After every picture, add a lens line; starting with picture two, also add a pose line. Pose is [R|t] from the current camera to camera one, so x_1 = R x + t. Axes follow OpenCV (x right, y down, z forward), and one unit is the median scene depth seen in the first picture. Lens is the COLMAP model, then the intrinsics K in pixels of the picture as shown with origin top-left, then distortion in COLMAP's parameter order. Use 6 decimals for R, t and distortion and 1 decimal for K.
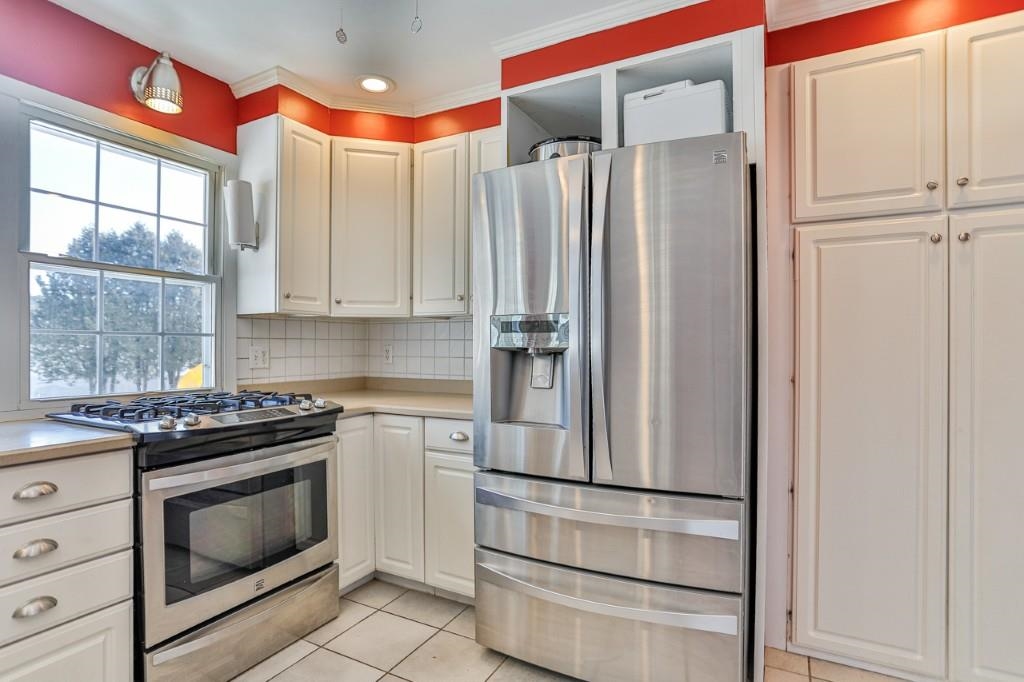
lens RADIAL K [[512.9, 0, 513.6], [0, 512.9, 343.7], [0, 0, 1]] dist [-0.034120, 0.012416]
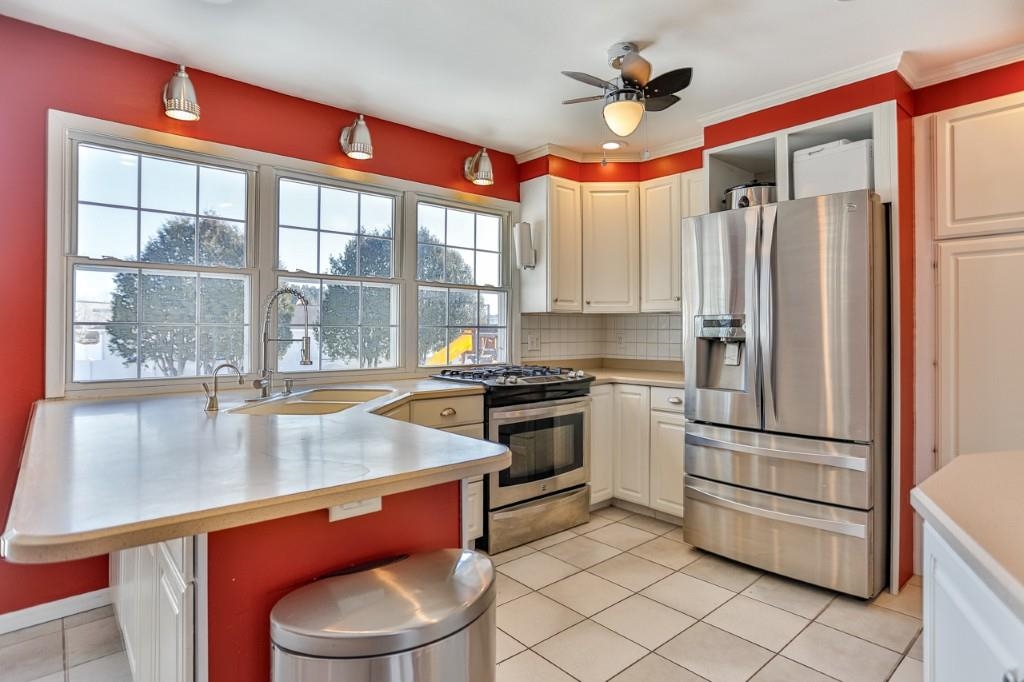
lens RADIAL K [[552.3, 0, 562.9], [0, 552.3, 325.5], [0, 0, 1]] dist [-0.039864, 0.004729]
pose [[0.948575, -0.003274, -0.316535, 0.084522], [0.002389, 0.999992, -0.003184, -0.018564], [0.316543, 0.002264, 0.948575, -0.541354]]
